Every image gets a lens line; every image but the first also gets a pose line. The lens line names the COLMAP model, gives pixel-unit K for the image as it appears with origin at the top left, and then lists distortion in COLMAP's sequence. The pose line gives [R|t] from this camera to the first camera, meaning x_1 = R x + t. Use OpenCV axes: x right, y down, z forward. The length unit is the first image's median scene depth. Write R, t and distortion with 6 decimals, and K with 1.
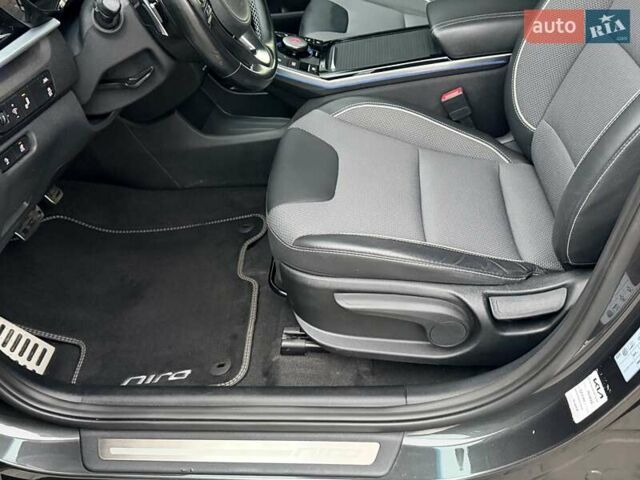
lens RADIAL K [[638.4, 0, 320.0], [0, 638.4, 240.0], [0, 0, 1]] dist [0.215088, -0.472107]
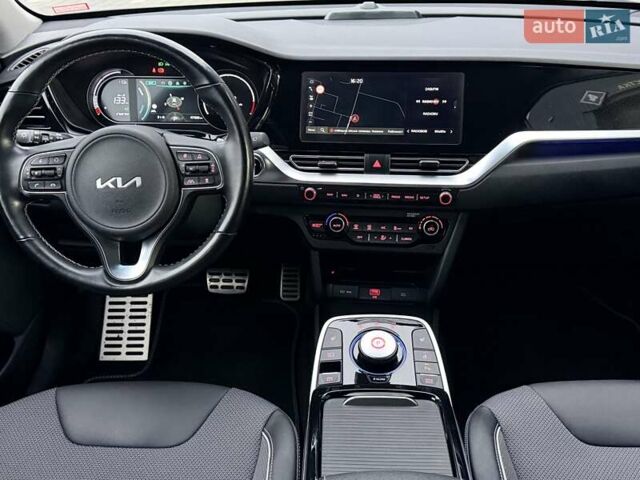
lens RADIAL K [[638.4, 0, 320.0], [0, 638.4, 240.0], [0, 0, 1]] dist [0.215088, -0.472107]
pose [[0.005495, 0.511675, -0.859161, 0.609304], [-0.598518, 0.689970, 0.407085, -0.779306], [0.801091, 0.511986, 0.310038, 0.860309]]
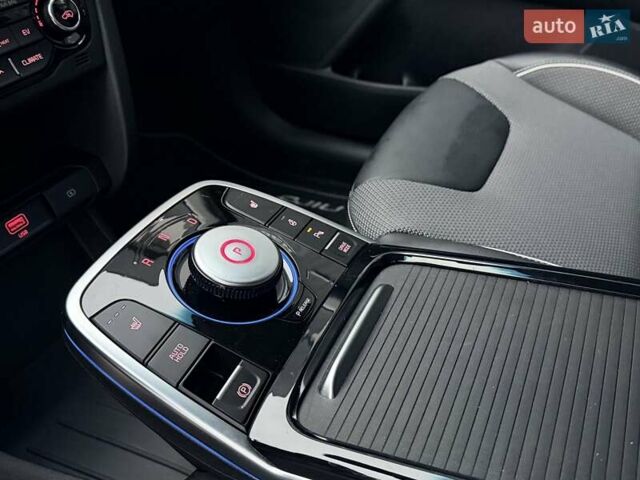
lens RADIAL K [[638.4, 0, 320.0], [0, 638.4, 240.0], [0, 0, 1]] dist [0.215088, -0.472107]
pose [[0.931291, 0.247513, -0.267273, 0.085941], [-0.252168, 0.967528, 0.017339, -0.407351], [0.262886, 0.051251, 0.963465, 0.920022]]
